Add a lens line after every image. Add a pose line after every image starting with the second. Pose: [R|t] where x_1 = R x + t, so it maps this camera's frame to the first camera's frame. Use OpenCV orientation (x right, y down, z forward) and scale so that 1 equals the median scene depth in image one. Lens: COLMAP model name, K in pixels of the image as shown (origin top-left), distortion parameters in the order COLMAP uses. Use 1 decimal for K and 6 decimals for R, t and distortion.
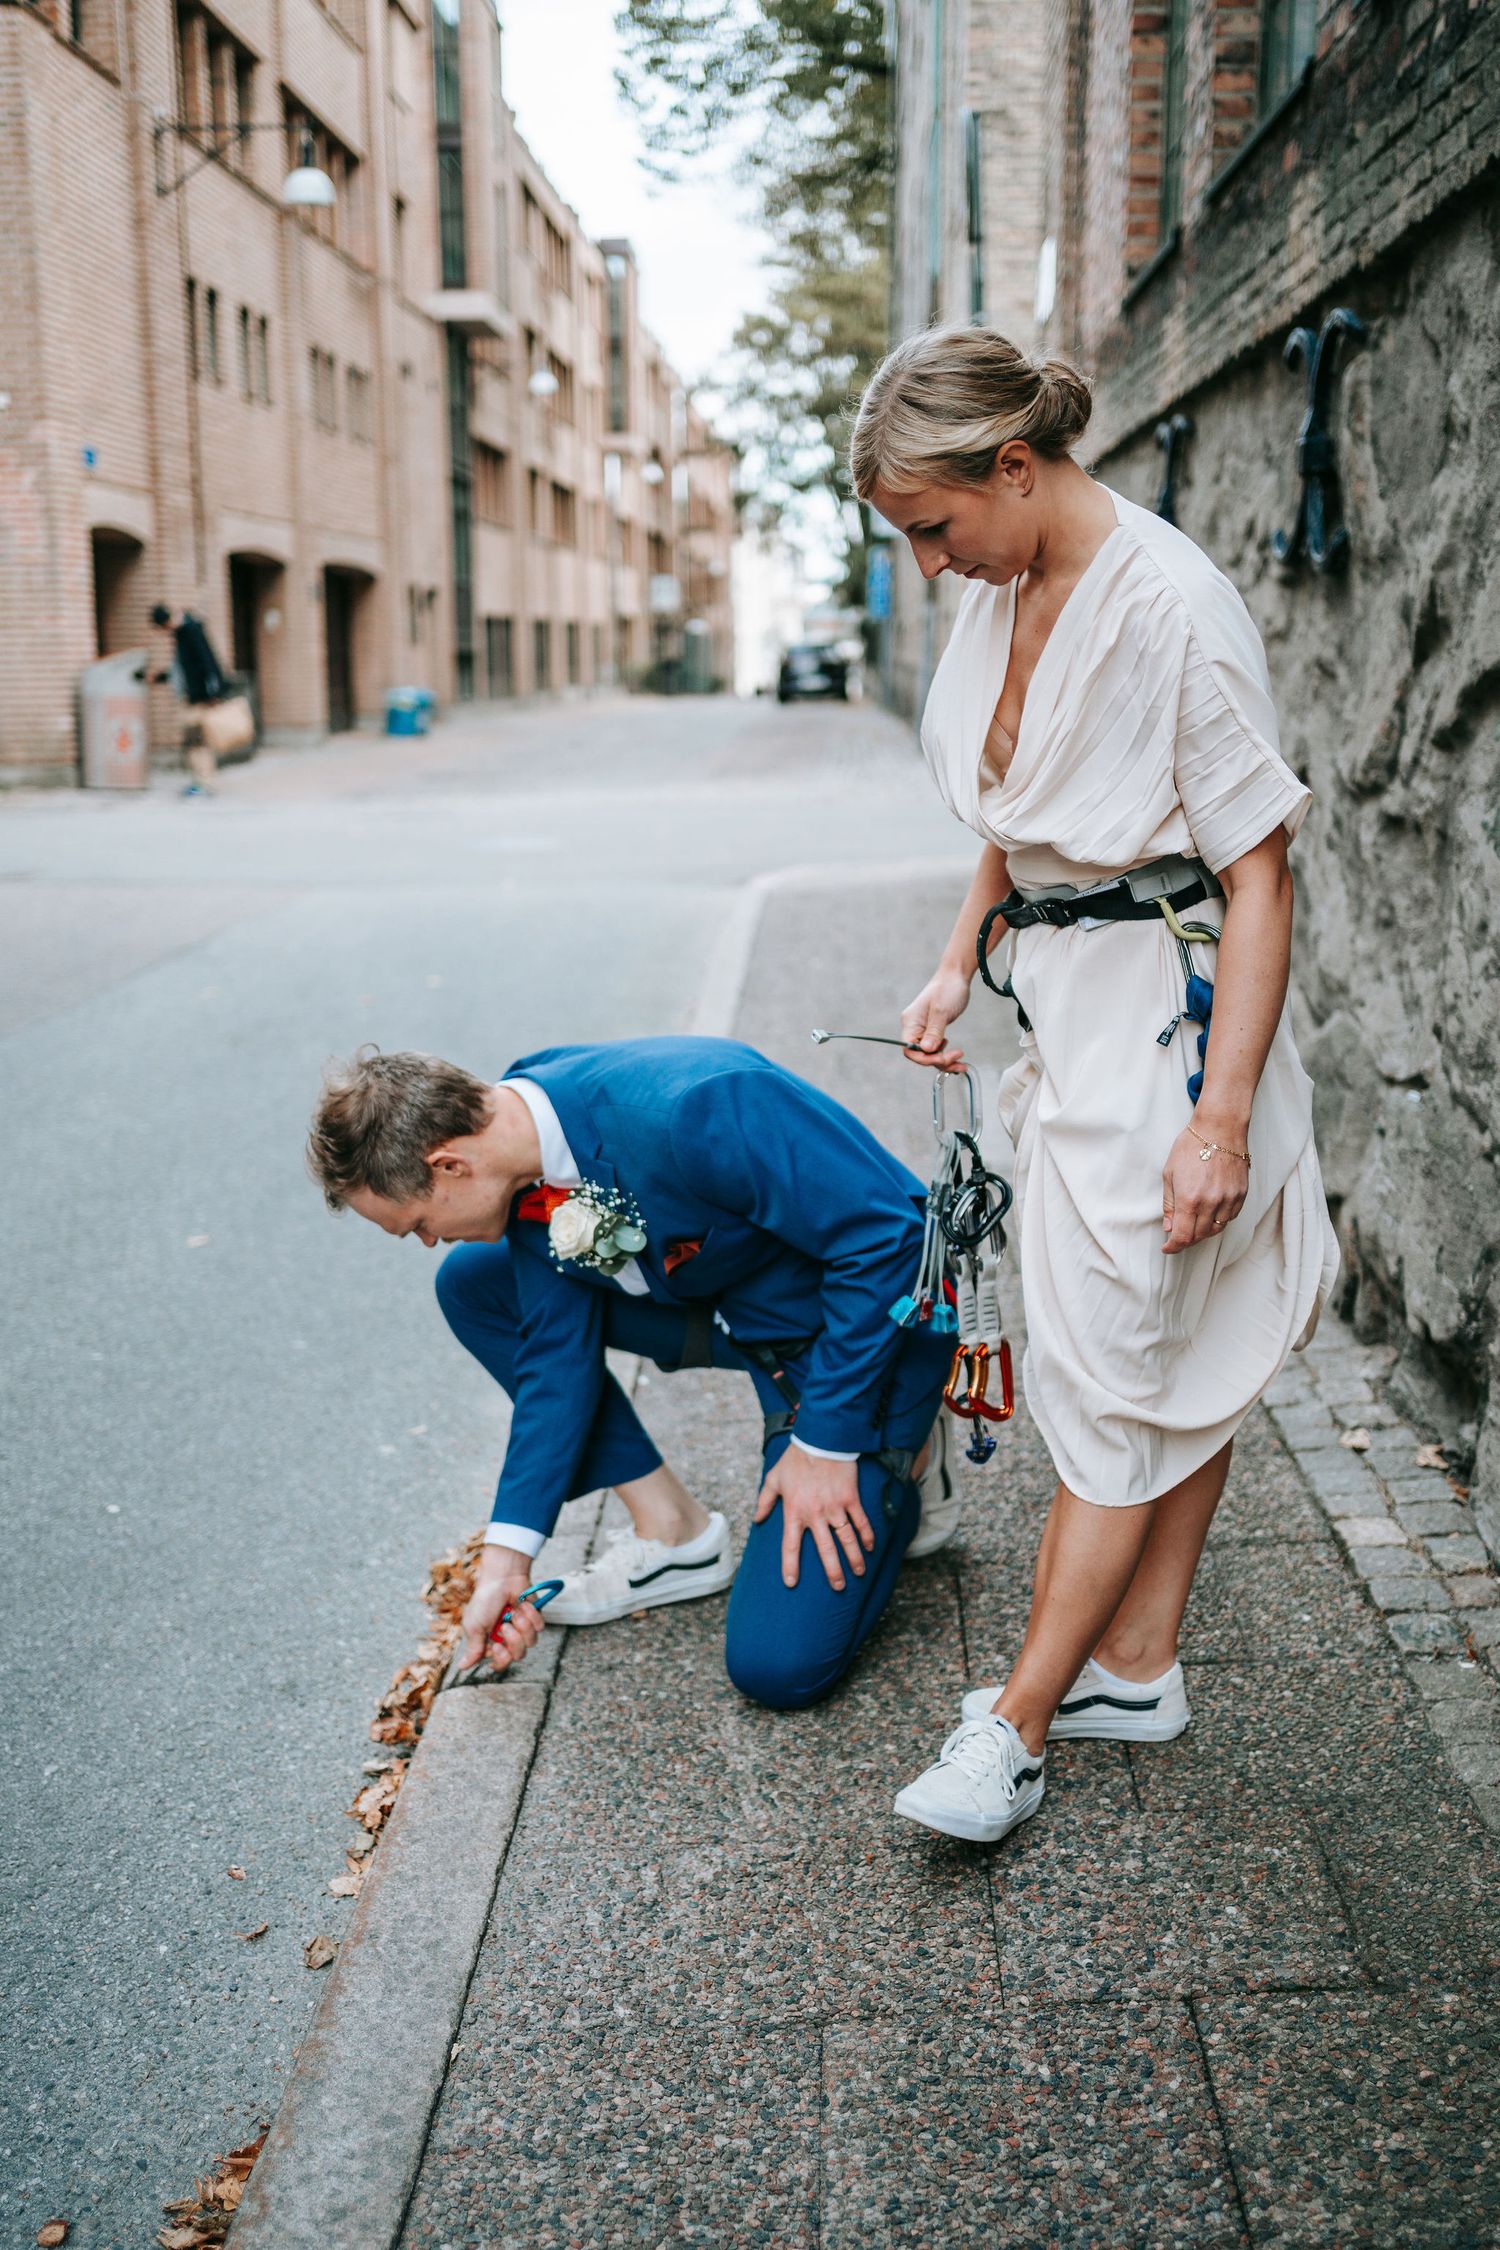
lens RADIAL K [[2295.2, 0, 744.0], [0, 2295.2, 1151.5], [0, 0, 1]] dist [-0.050823, 0.160698]
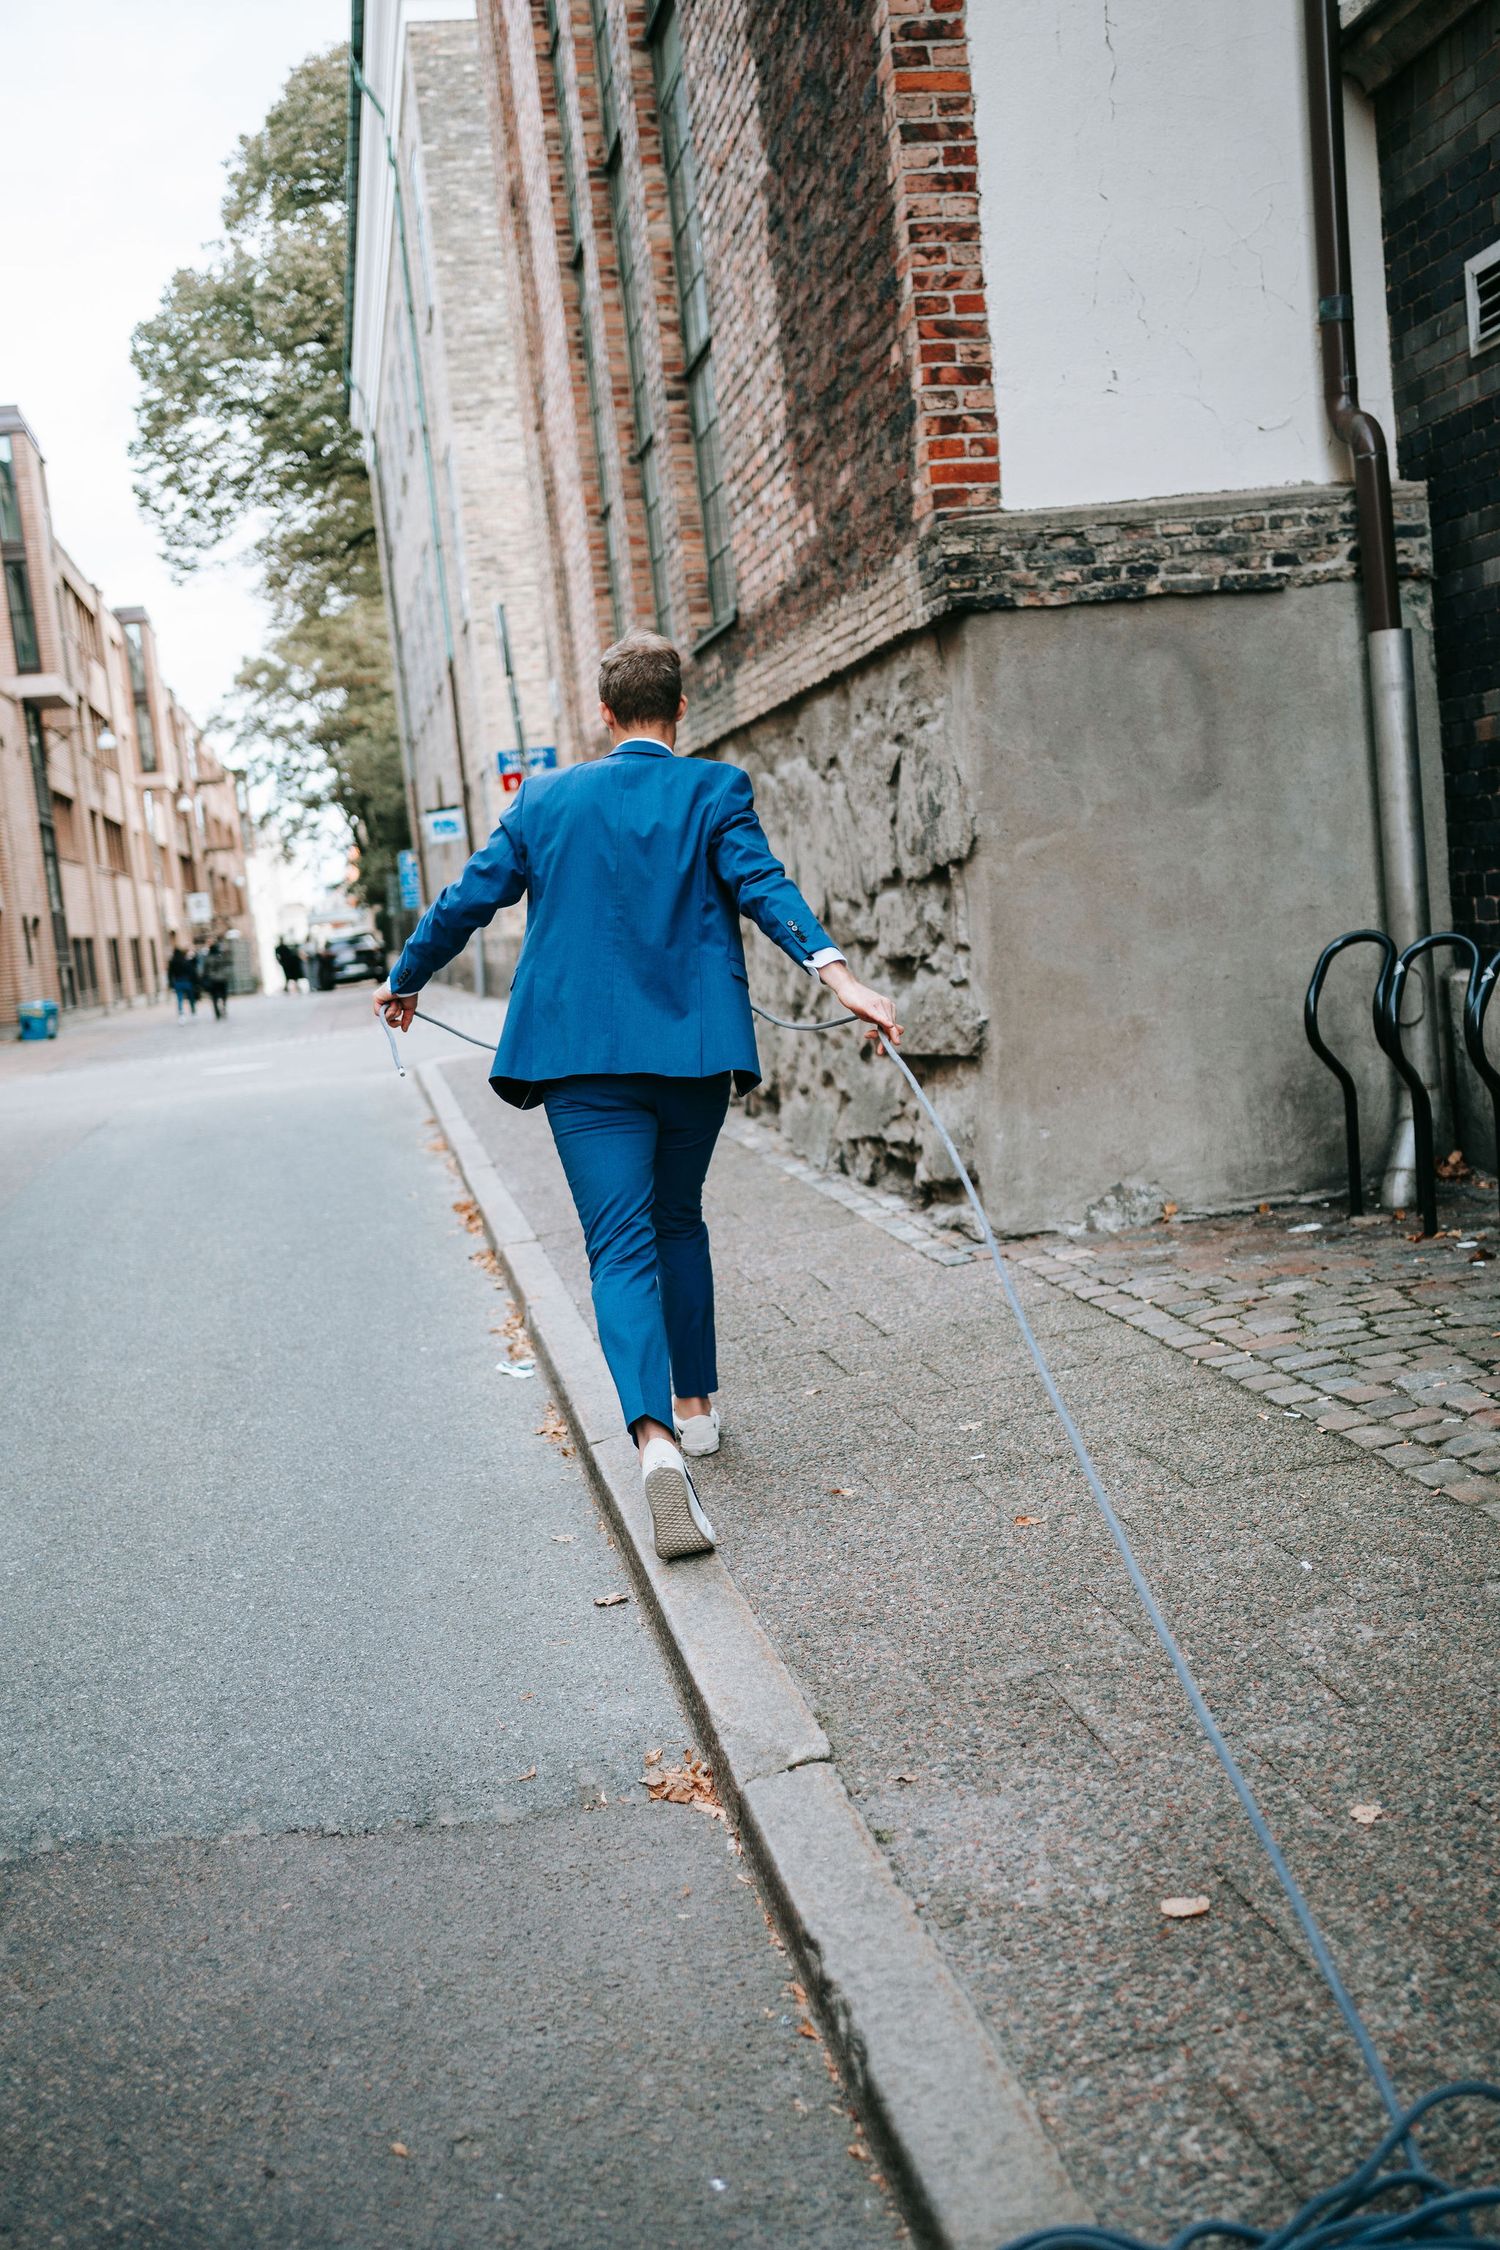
lens RADIAL K [[2227.6, 0, 739.4], [0, 2227.6, 1141.2], [0, 0, 1]] dist [-0.052106, 0.201689]
pose [[0.971951, -0.113211, 0.206143, -0.033302], [0.137638, 0.984549, -0.108255, 0.042849], [-0.190703, 0.133592, 0.972515, -0.175215]]
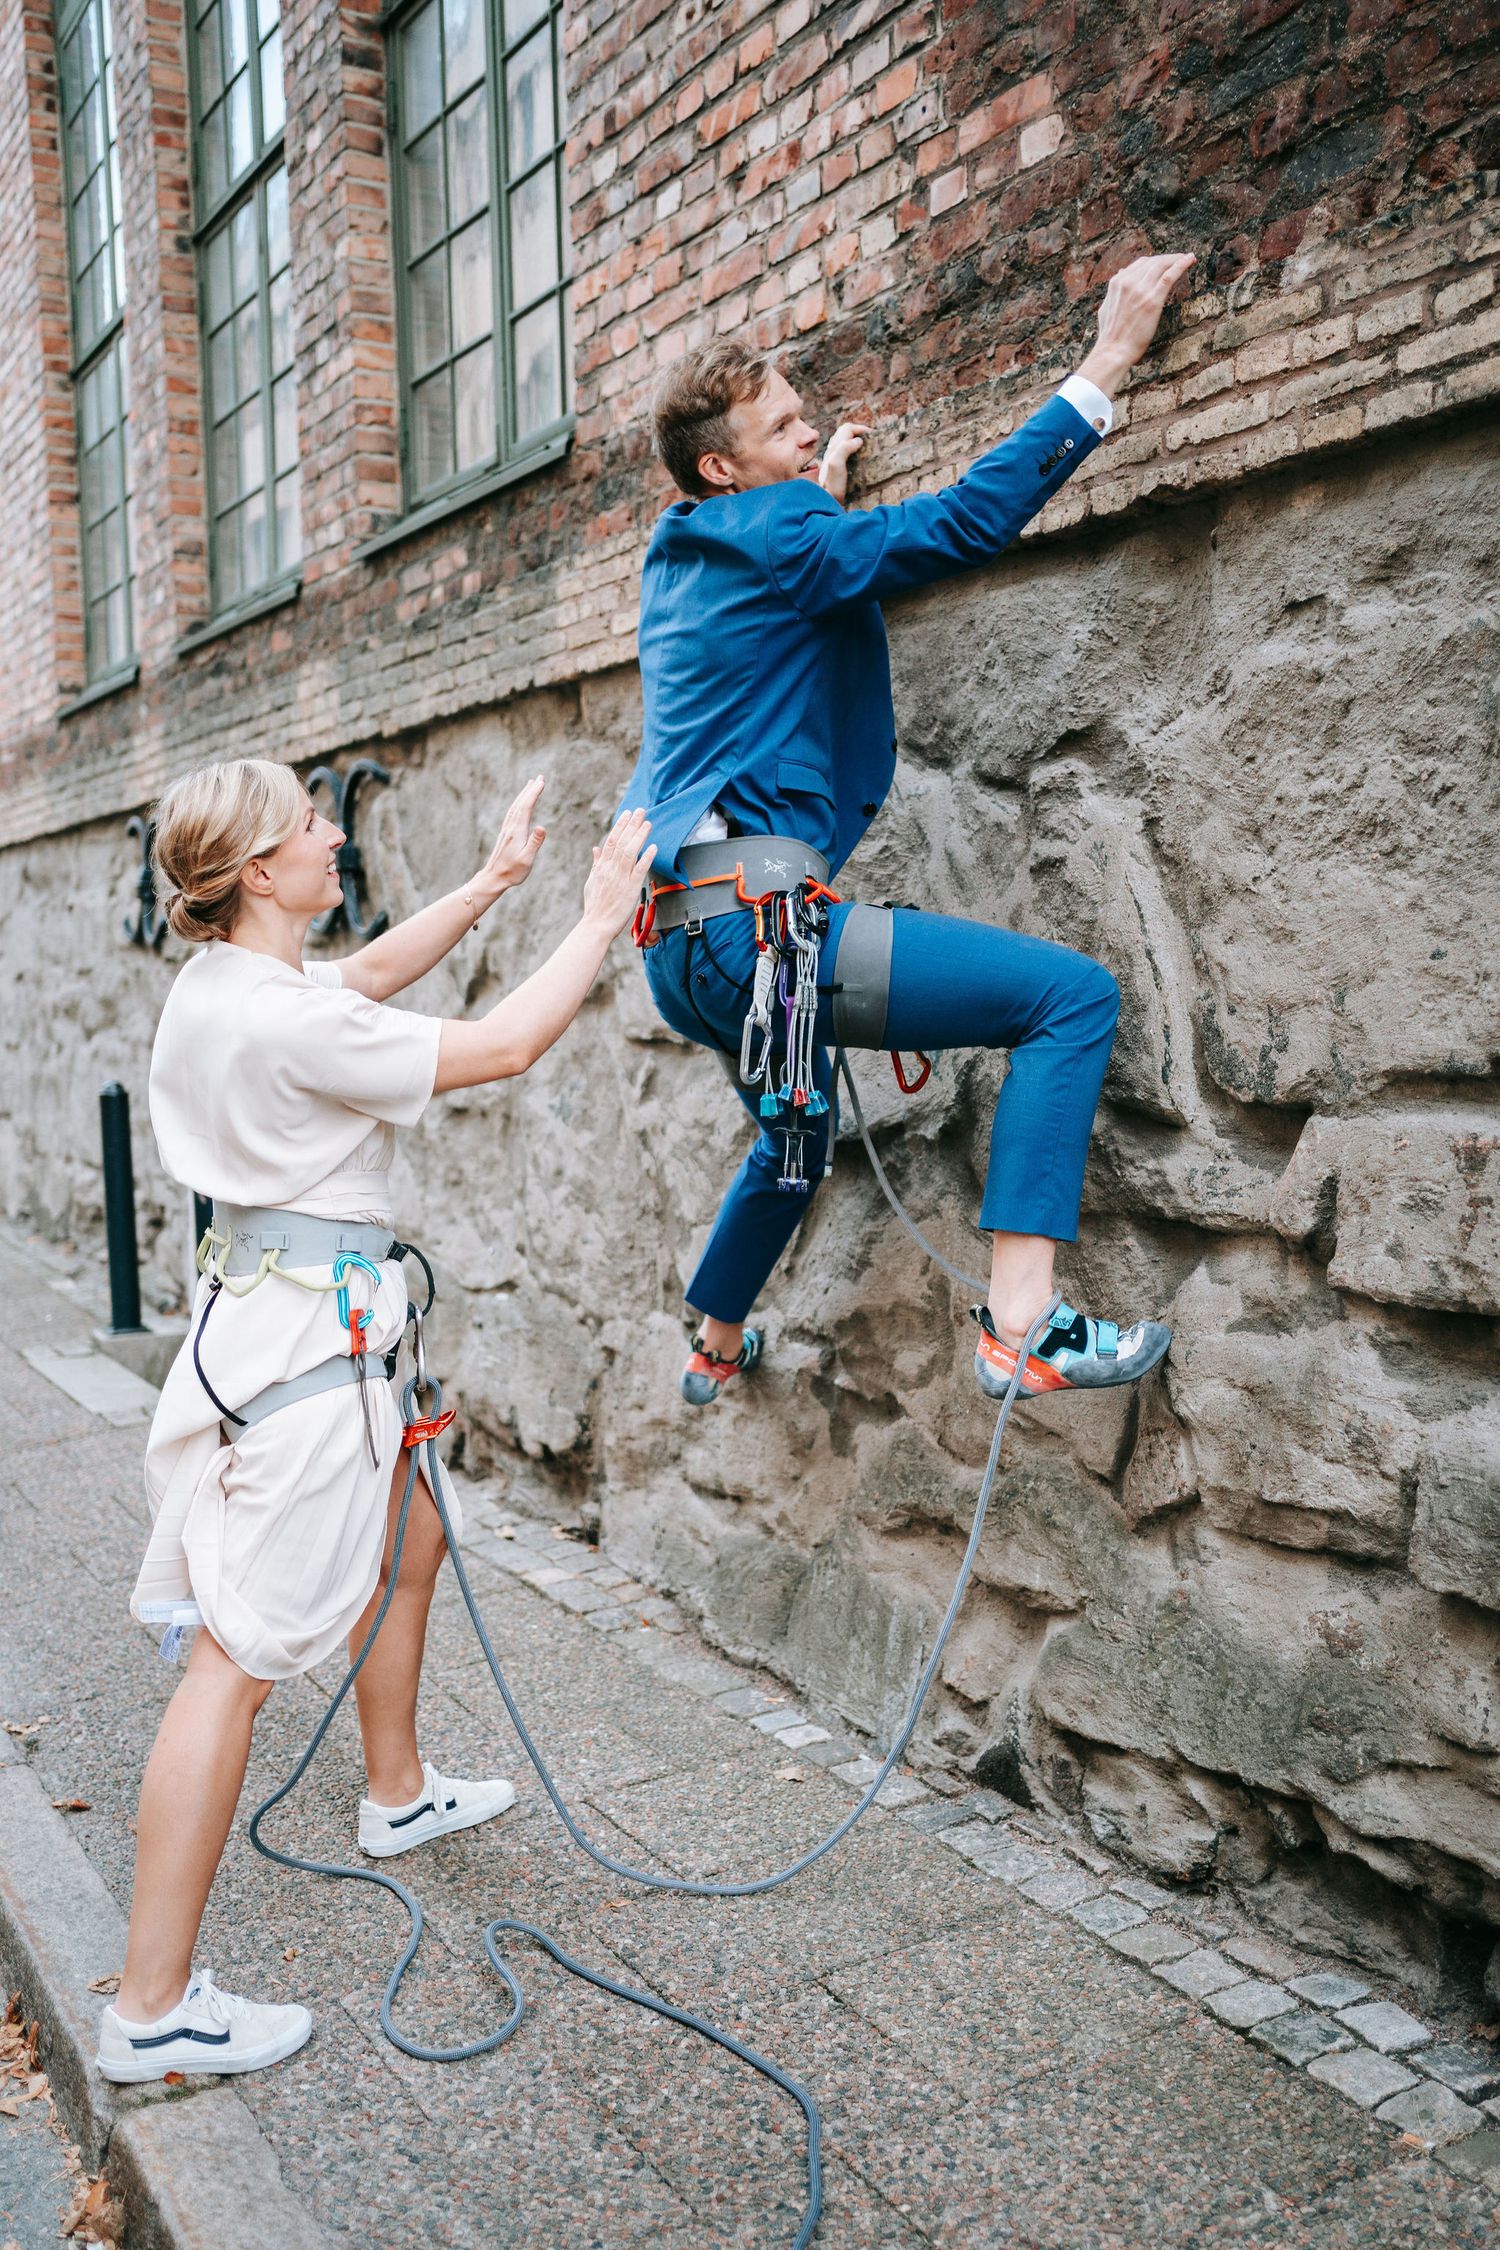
lens RADIAL K [[2227.6, 0, 739.4], [0, 2227.6, 1141.2], [0, 0, 1]] dist [-0.052106, 0.201689]
pose [[0.854690, -0.043915, 0.517278, -0.029841], [0.120623, 0.985944, -0.115601, 0.005886], [-0.504931, 0.161199, 0.847974, -0.027948]]
